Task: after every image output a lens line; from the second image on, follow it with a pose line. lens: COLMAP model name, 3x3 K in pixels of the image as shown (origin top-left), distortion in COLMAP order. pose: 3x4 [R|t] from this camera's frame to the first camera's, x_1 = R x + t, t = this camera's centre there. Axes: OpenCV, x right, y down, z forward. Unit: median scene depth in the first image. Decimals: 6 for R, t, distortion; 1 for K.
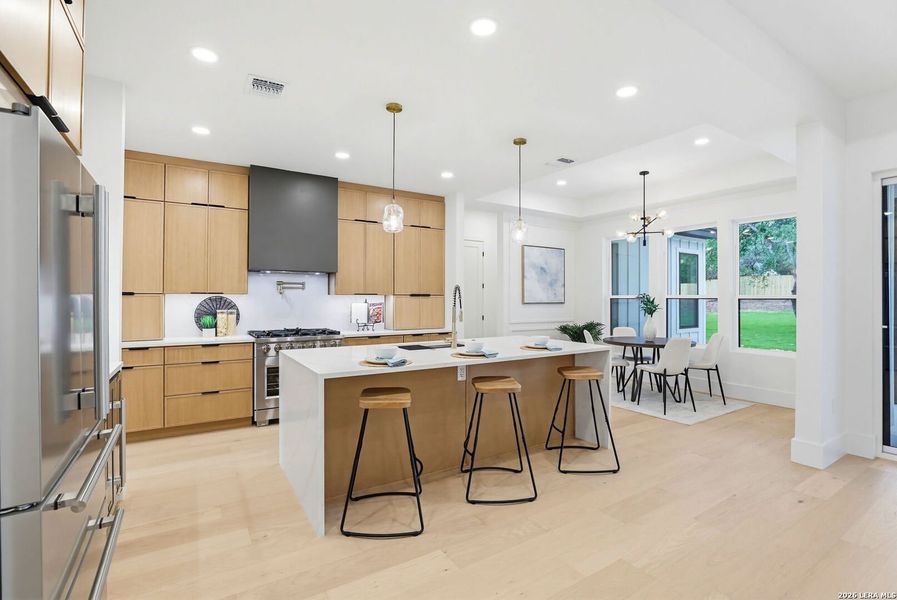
lens RADIAL K [[415.1, 0, 452.6], [0, 415.1, 295.5], [0, 0, 1]] dist [-0.039806, 0.010516]
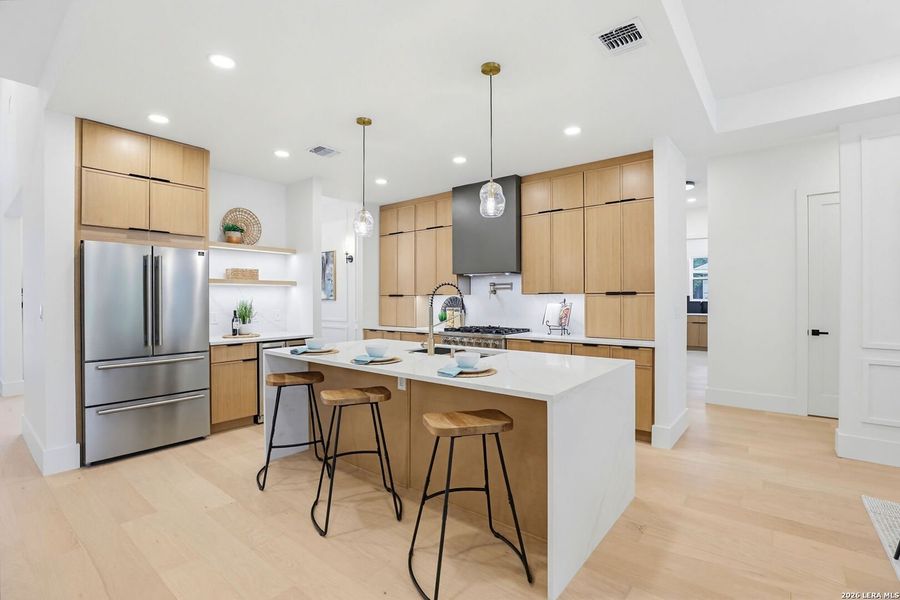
lens RADIAL K [[415.1, 0, 457.8], [0, 415.1, 297.1], [0, 0, 1]] dist [-0.041133, 0.011605]
pose [[0.328231, -0.005483, -0.944582, 0.602672], [0.008380, 0.999961, -0.002893, 0.006280], [0.944560, -0.006966, 0.328264, 0.548845]]
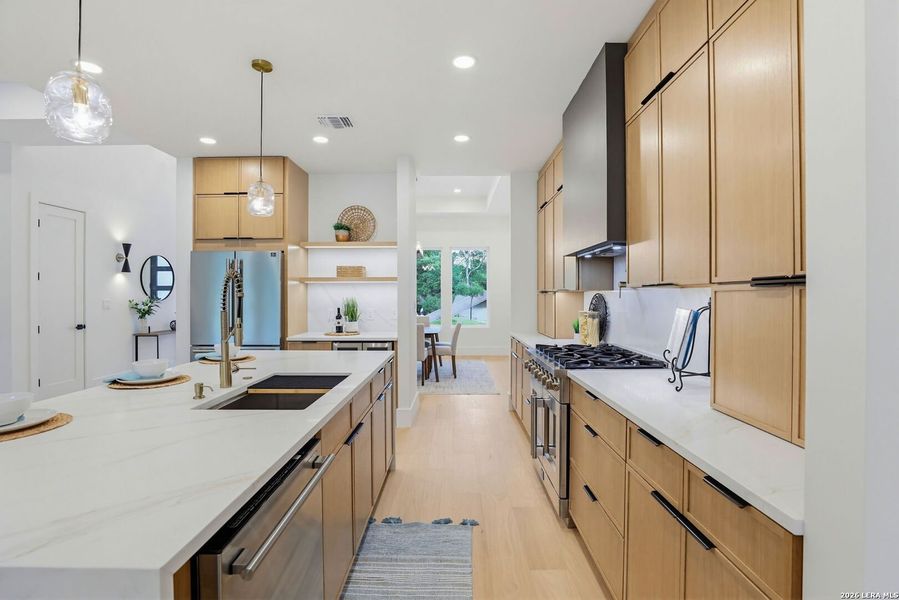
lens RADIAL K [[416.0, 0, 453.6], [0, 416.0, 295.4], [0, 0, 1]] dist [-0.039806, 0.010516]
pose [[-0.541936, -0.001331, -0.840418, 0.212962], [0.006345, 0.999964, -0.005675, 0.007522], [0.840396, -0.008408, -0.541908, 1.108300]]
